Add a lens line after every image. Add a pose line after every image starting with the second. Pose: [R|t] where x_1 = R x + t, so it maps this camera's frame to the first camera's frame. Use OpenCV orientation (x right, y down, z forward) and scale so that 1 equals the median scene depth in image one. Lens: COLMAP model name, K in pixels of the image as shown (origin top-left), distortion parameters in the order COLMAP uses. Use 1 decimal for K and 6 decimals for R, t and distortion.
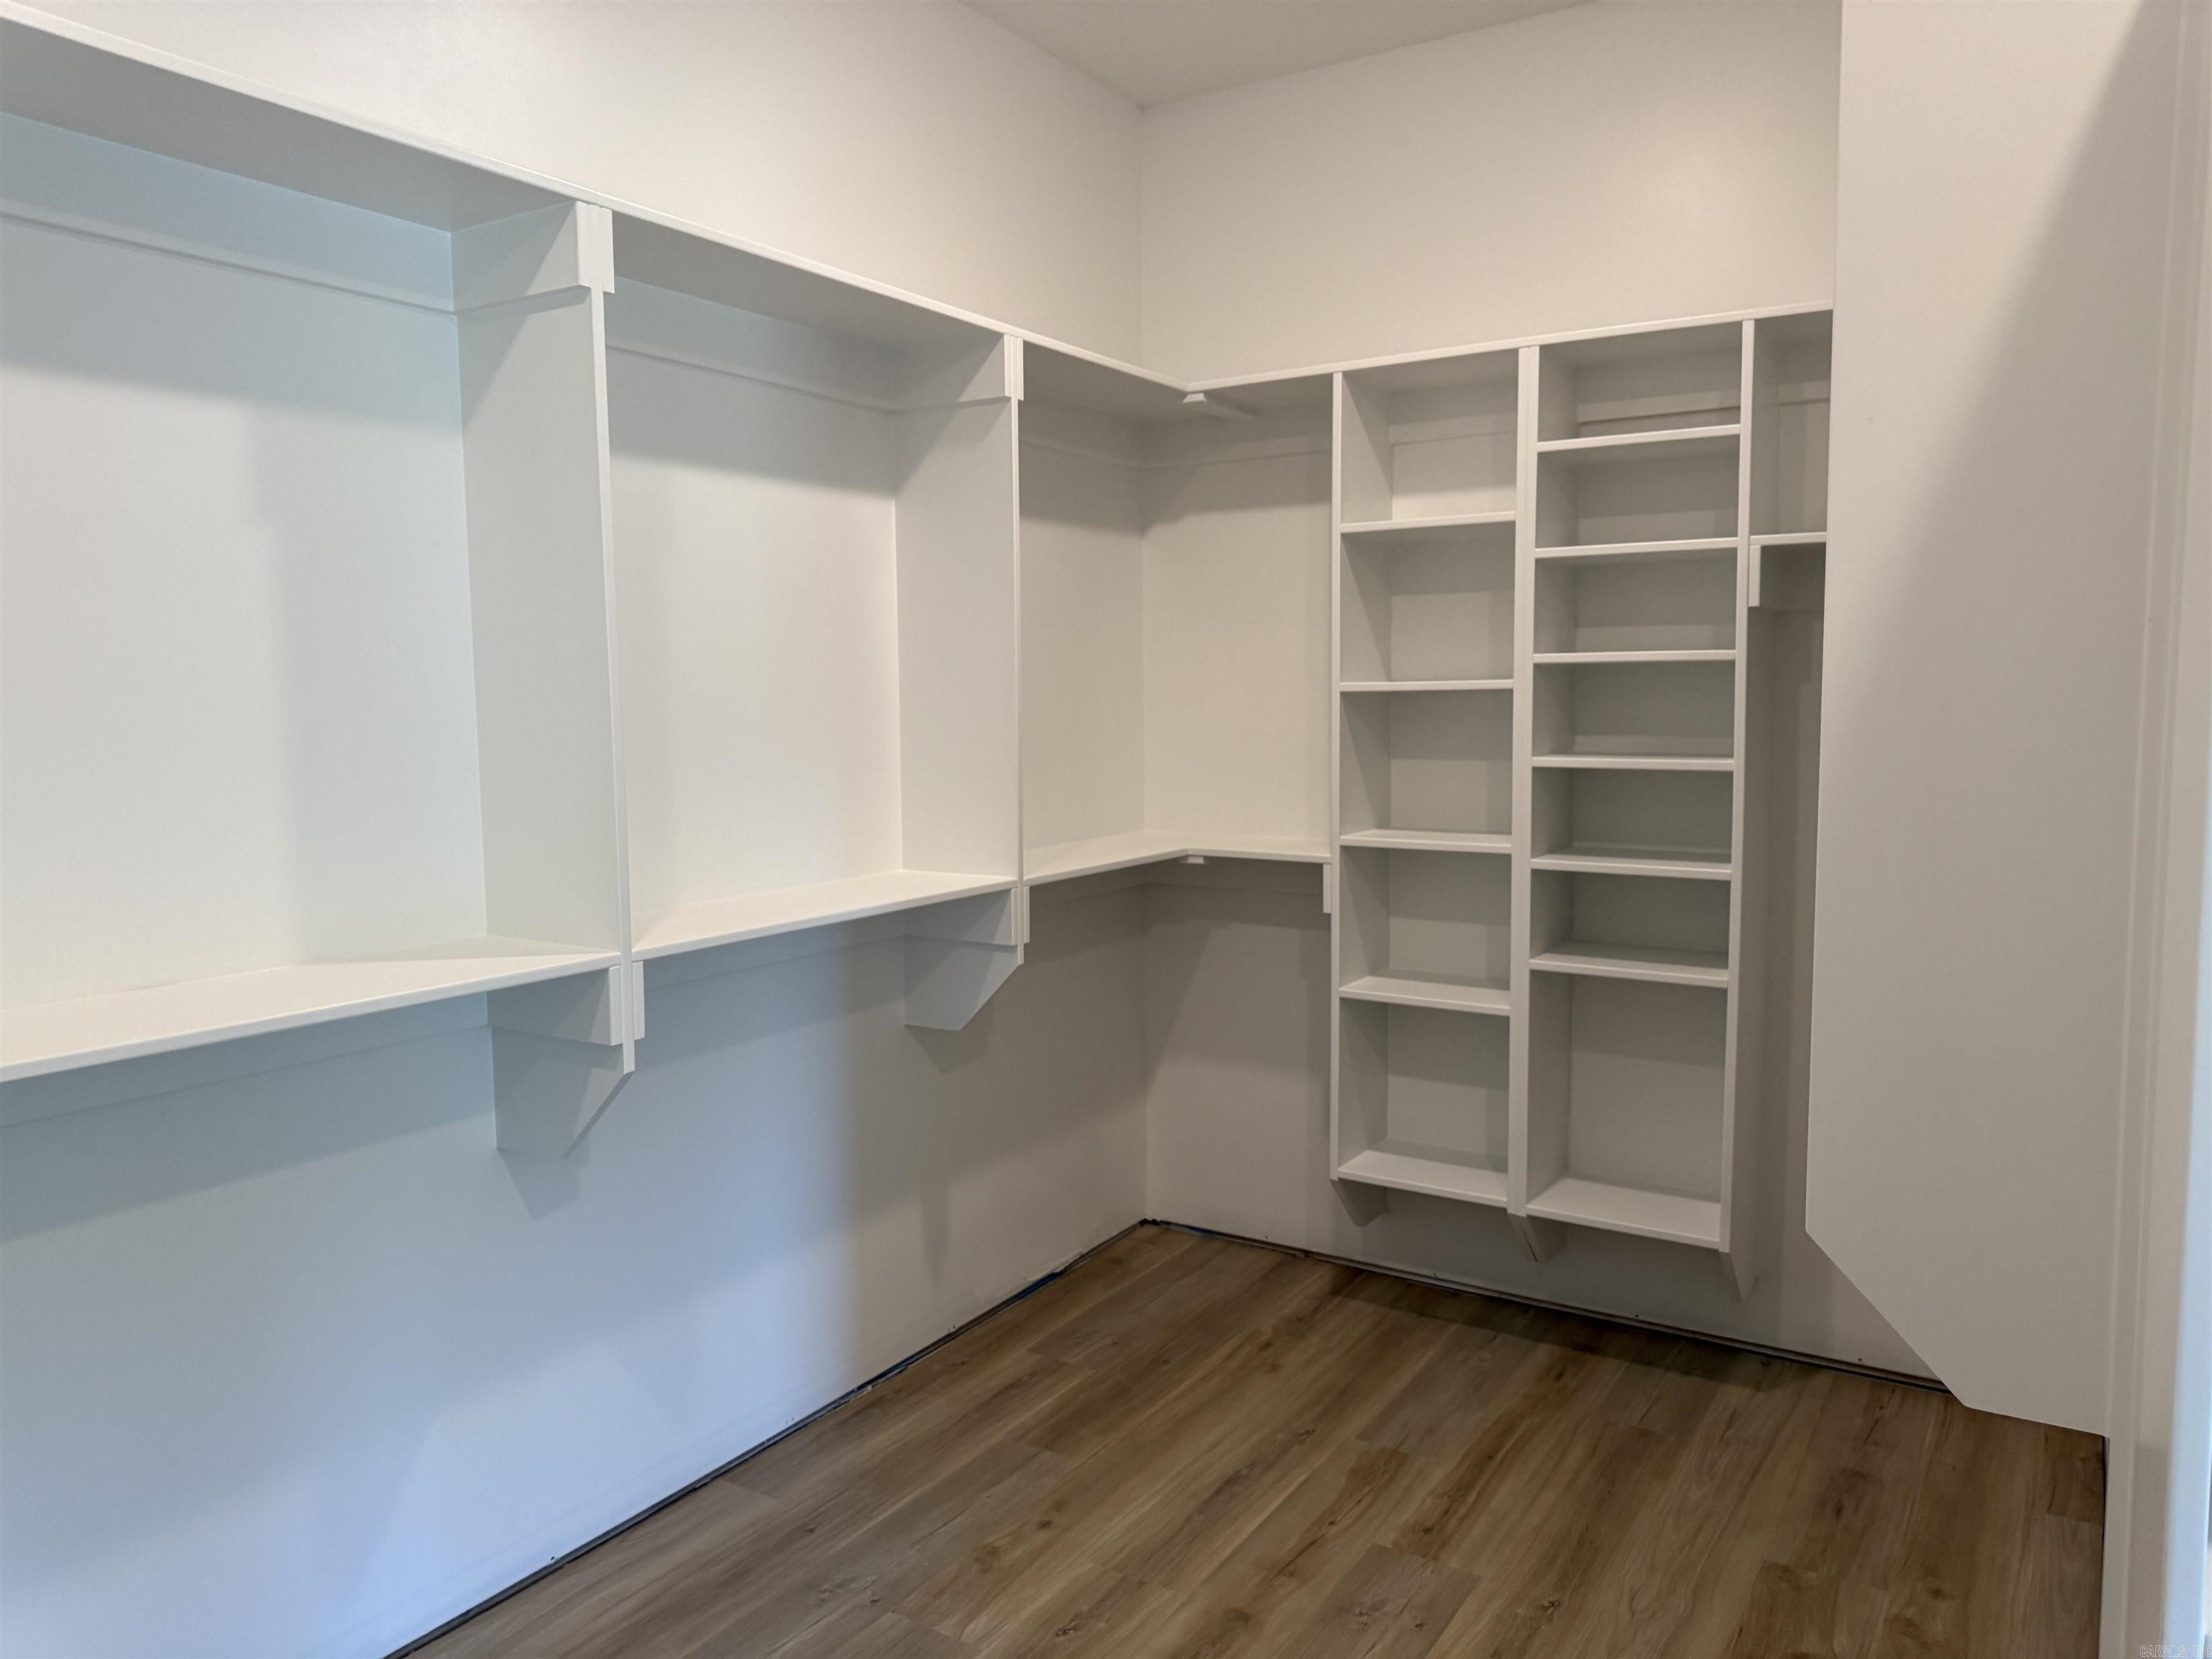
lens RADIAL K [[1549.9, 0, 1106.0], [0, 1549.9, 829.5], [0, 0, 1]] dist [0.113786, -0.287734]
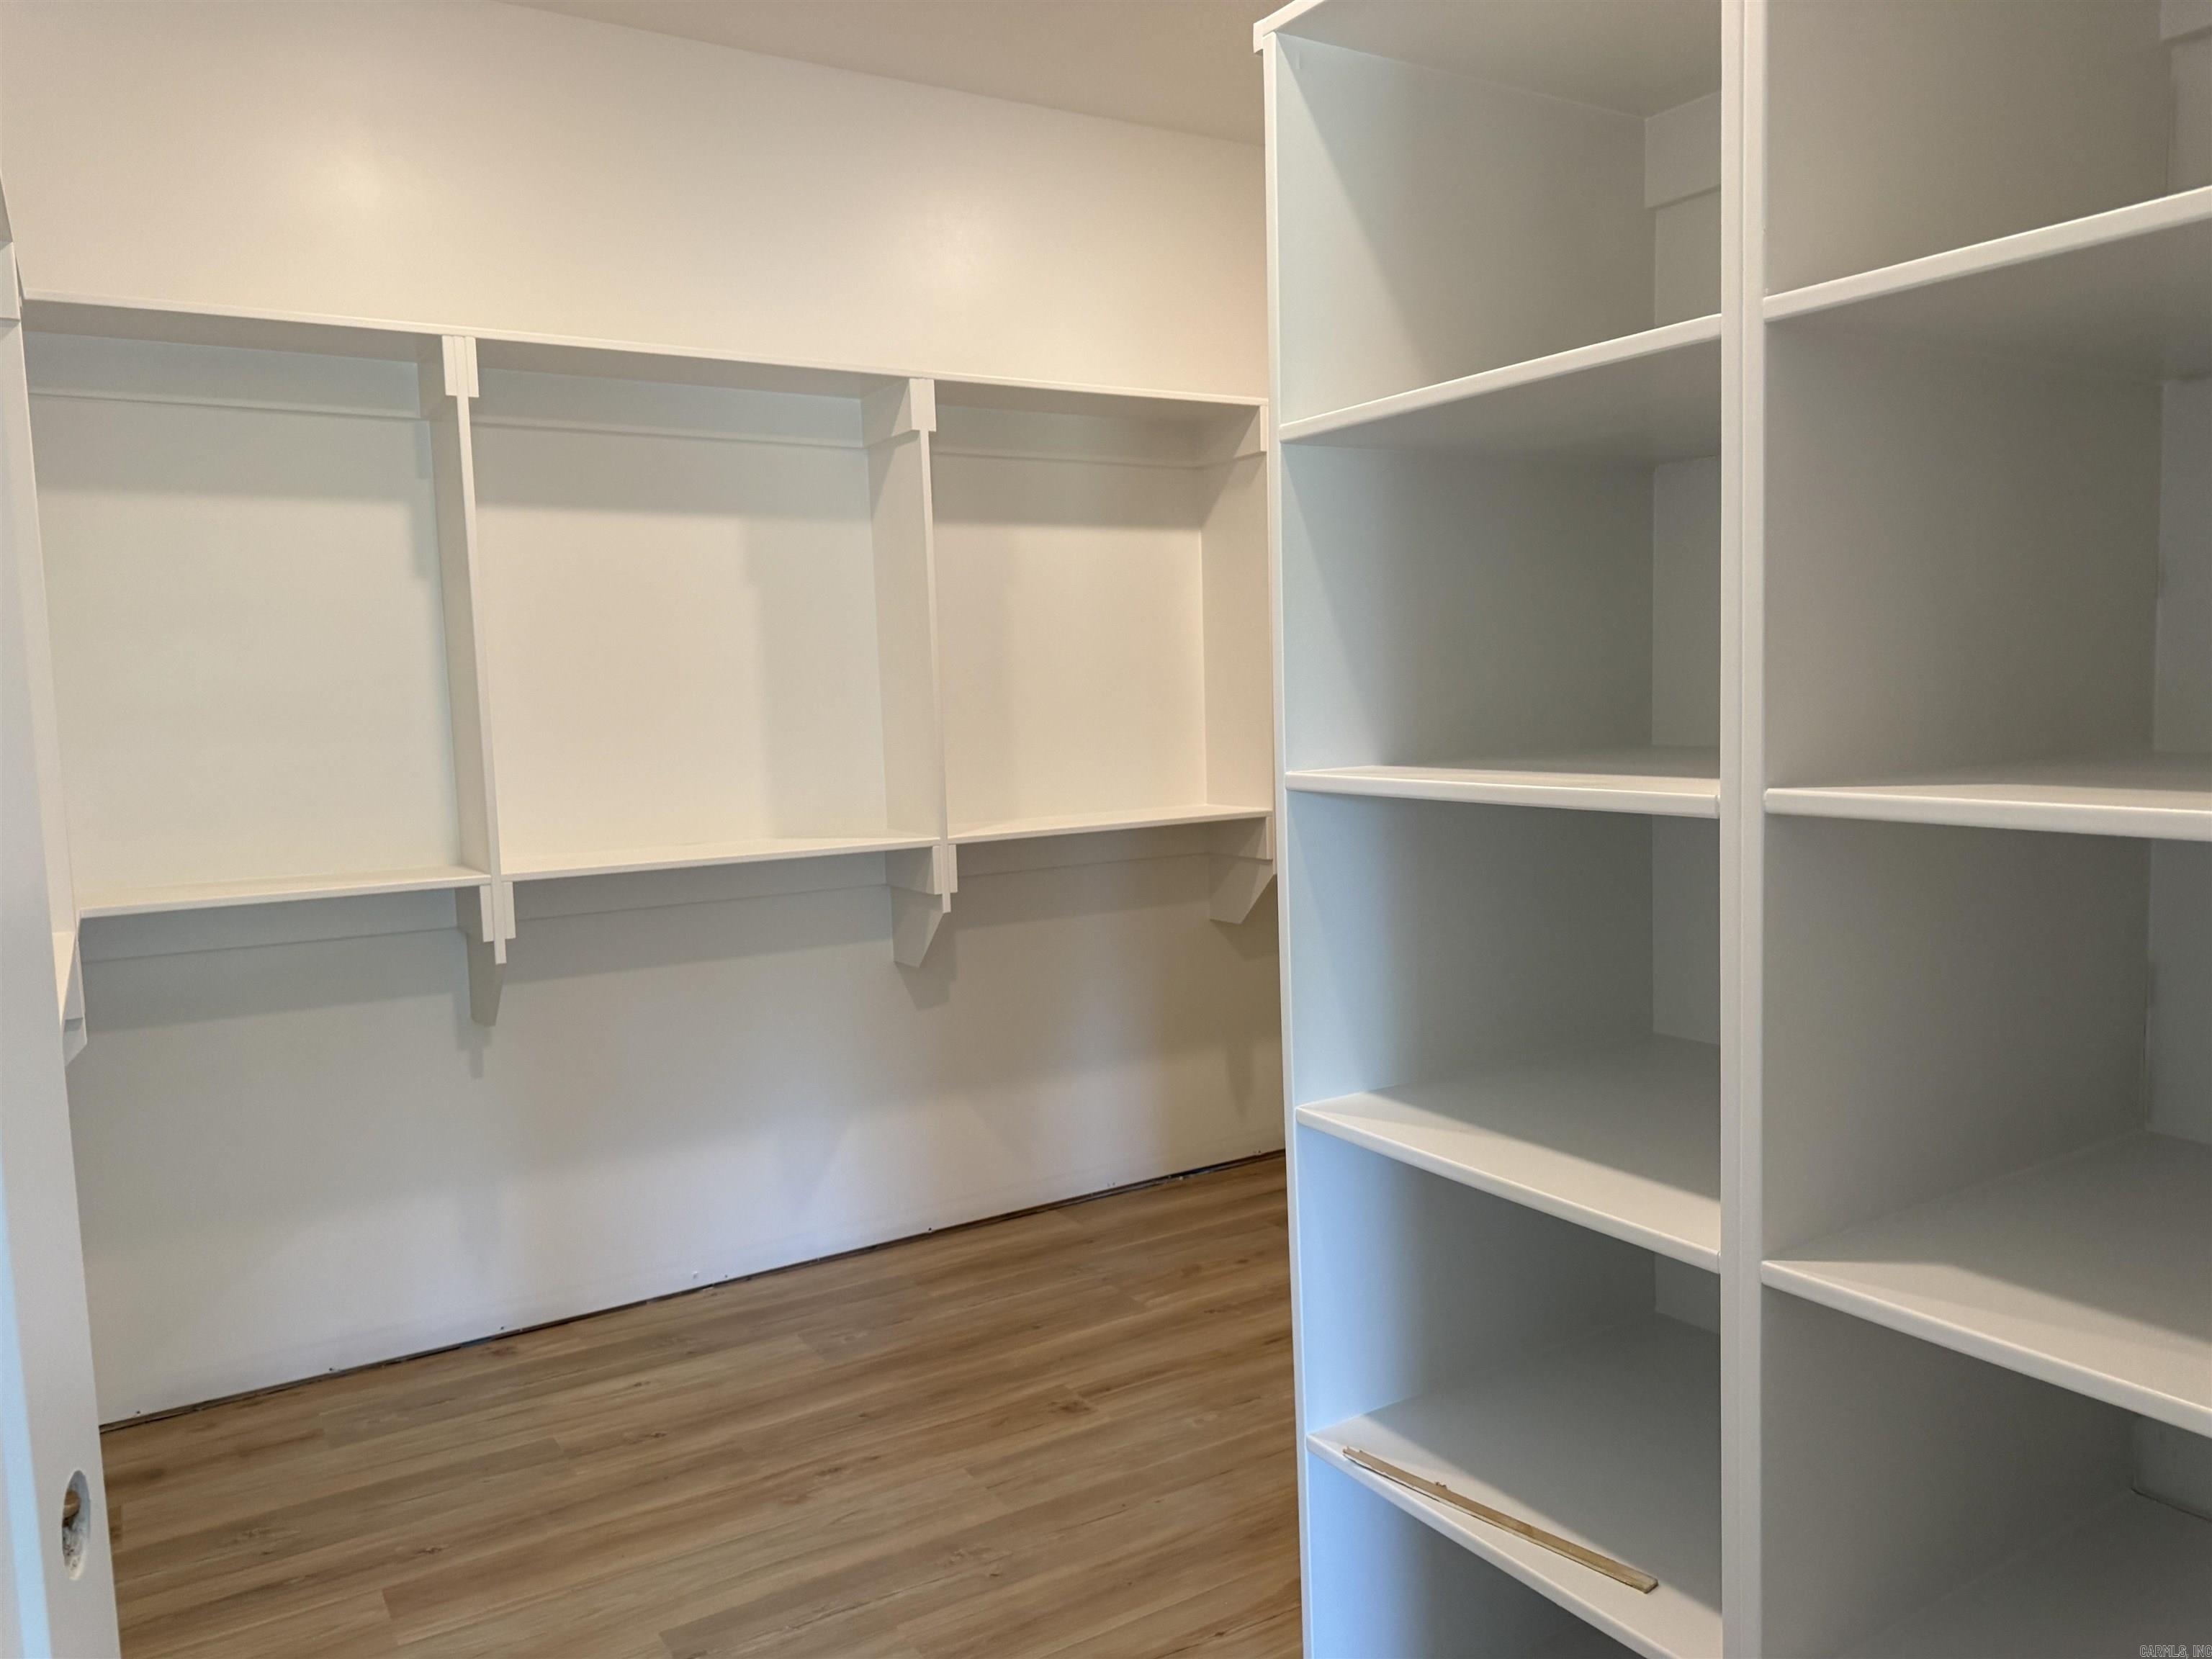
lens RADIAL K [[1583.2, 0, 1101.8], [0, 1583.2, 850.4], [0, 0, 1]] dist [0.000530, -0.001867]
pose [[0.897881, 0.024847, -0.439537, 0.500322], [-0.015969, 0.999587, 0.023886, 0.044494], [0.439949, -0.014428, 0.897907, -0.355197]]
